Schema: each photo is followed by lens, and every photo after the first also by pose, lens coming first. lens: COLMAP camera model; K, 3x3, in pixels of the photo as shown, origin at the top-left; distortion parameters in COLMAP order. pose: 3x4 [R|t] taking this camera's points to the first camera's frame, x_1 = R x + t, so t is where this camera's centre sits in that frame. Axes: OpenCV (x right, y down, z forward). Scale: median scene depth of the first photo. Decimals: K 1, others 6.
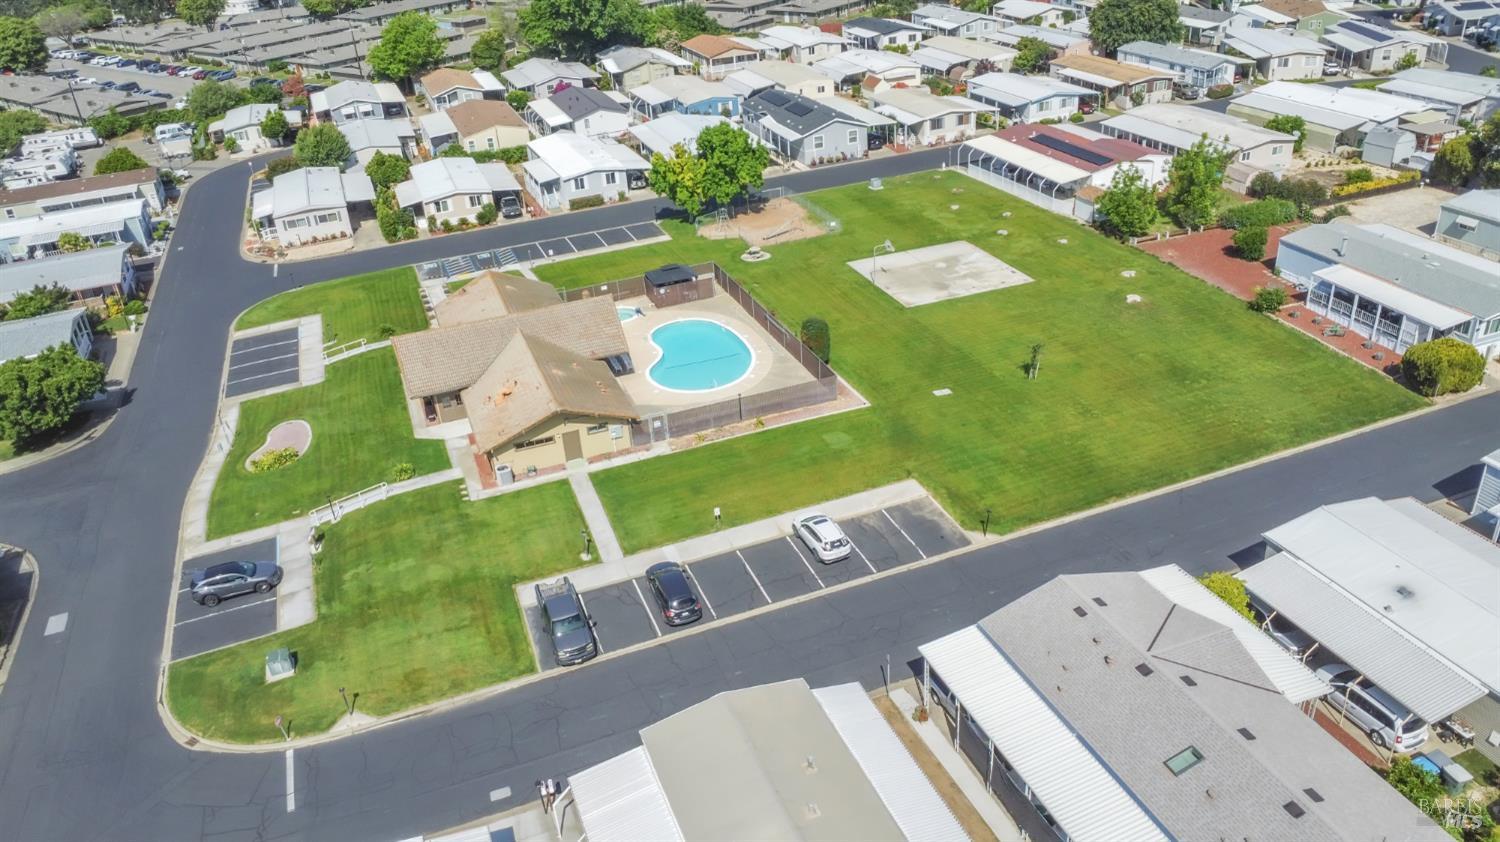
lens RADIAL K [[1104.1, 0, 755.5], [0, 1104.1, 419.5], [0, 0, 1]] dist [-0.028631, -0.002676]
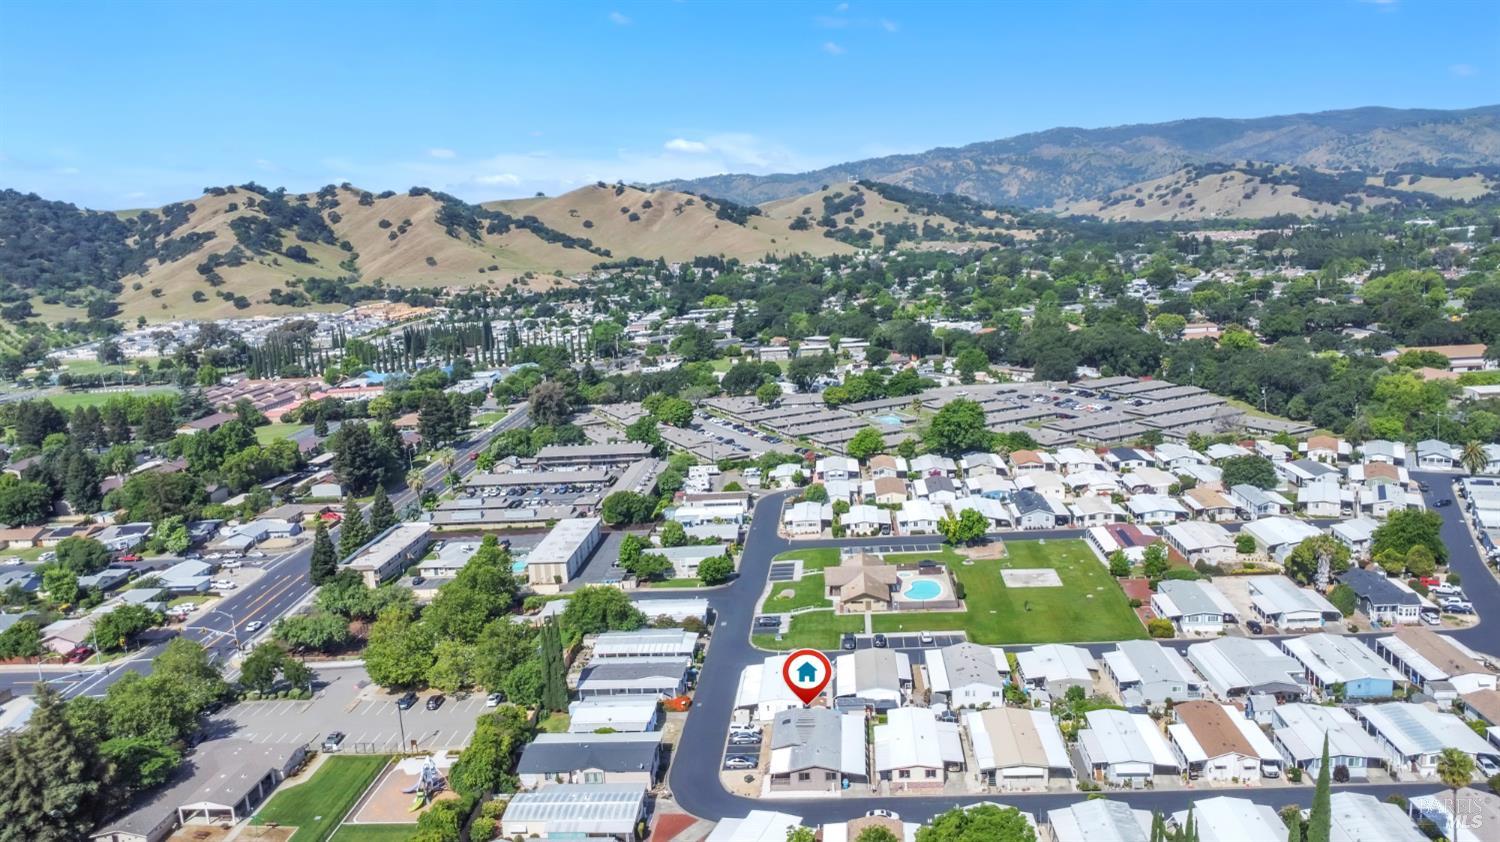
lens RADIAL K [[1104.1, 0, 754.2], [0, 1104.1, 422.7], [0, 0, 1]] dist [-0.028631, -0.002676]
pose [[0.904370, 0.090531, -0.417035, 0.504651], [-0.202274, 0.951426, -0.232108, 0.200682], [0.375765, 0.294267, 0.878753, -1.295300]]
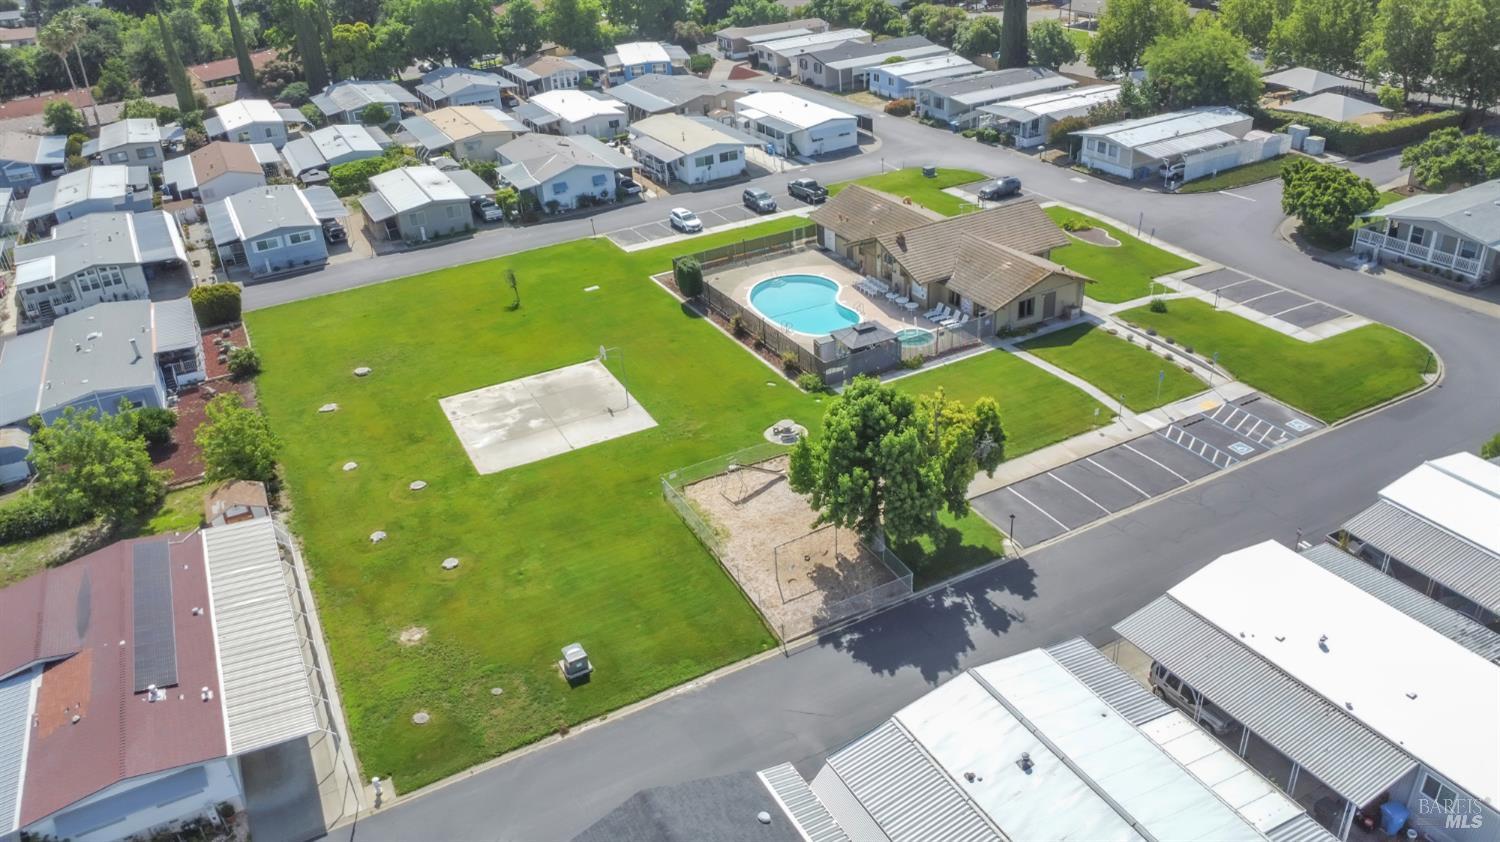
lens RADIAL K [[1104.1, 0, 755.2], [0, 1104.1, 421.4], [0, 0, 1]] dist [-0.028631, -0.002676]
pose [[-0.984972, 0.166631, -0.045426, 0.043759], [0.052400, 0.538932, 0.840718, -0.644156], [0.164571, 0.825704, -0.539565, 1.191274]]
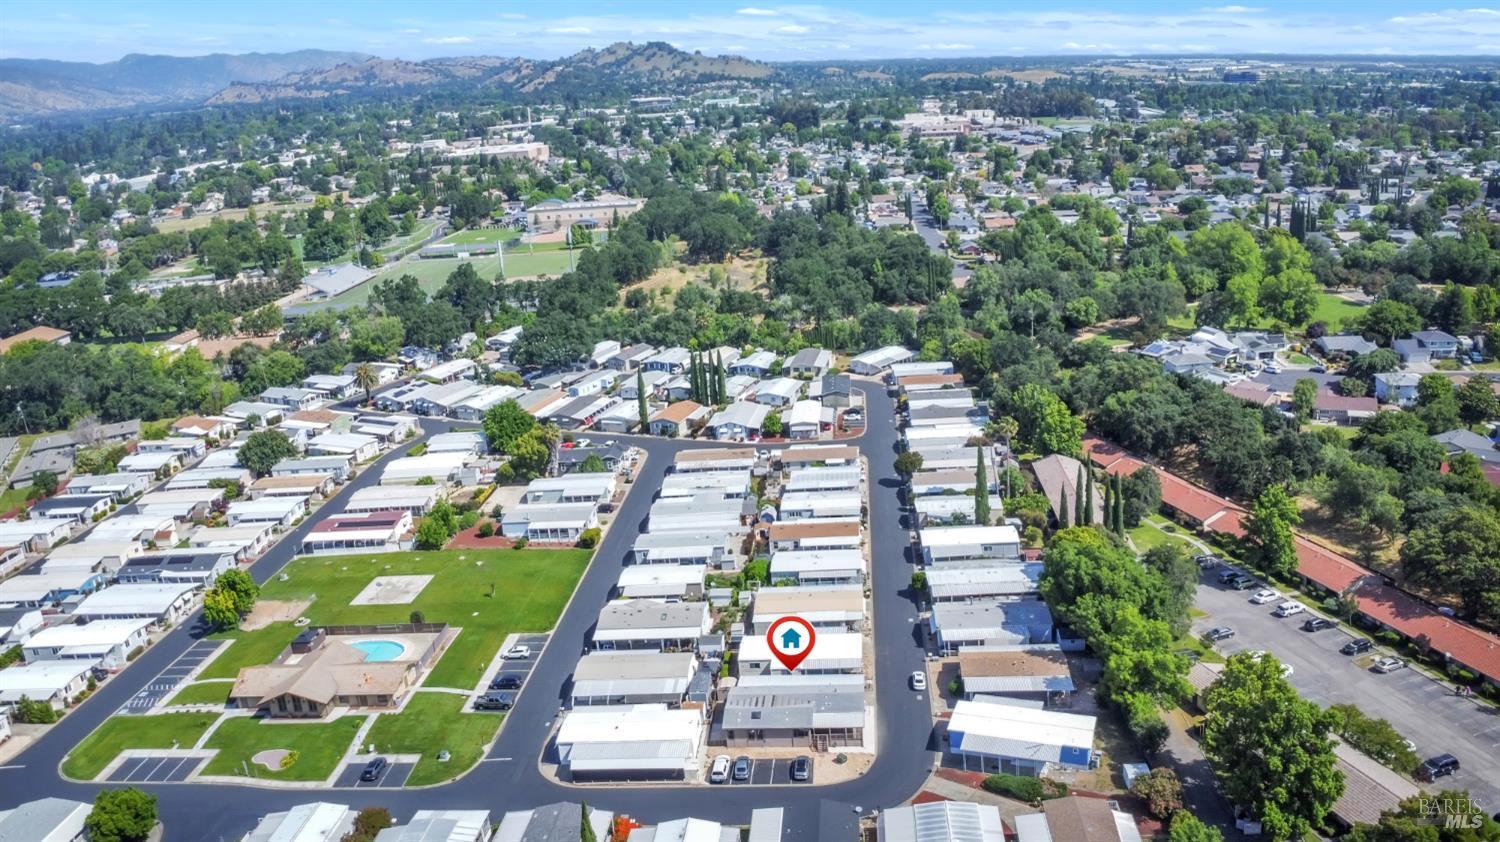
lens RADIAL K [[1104.1, 0, 763.0], [0, 1104.1, 418.1], [0, 0, 1]] dist [-0.028631, -0.002676]
pose [[0.453473, -0.241259, 0.857995, -1.053320], [0.470326, 0.882493, -0.000432, -0.072363], [-0.757071, 0.403733, 0.513657, -0.658414]]
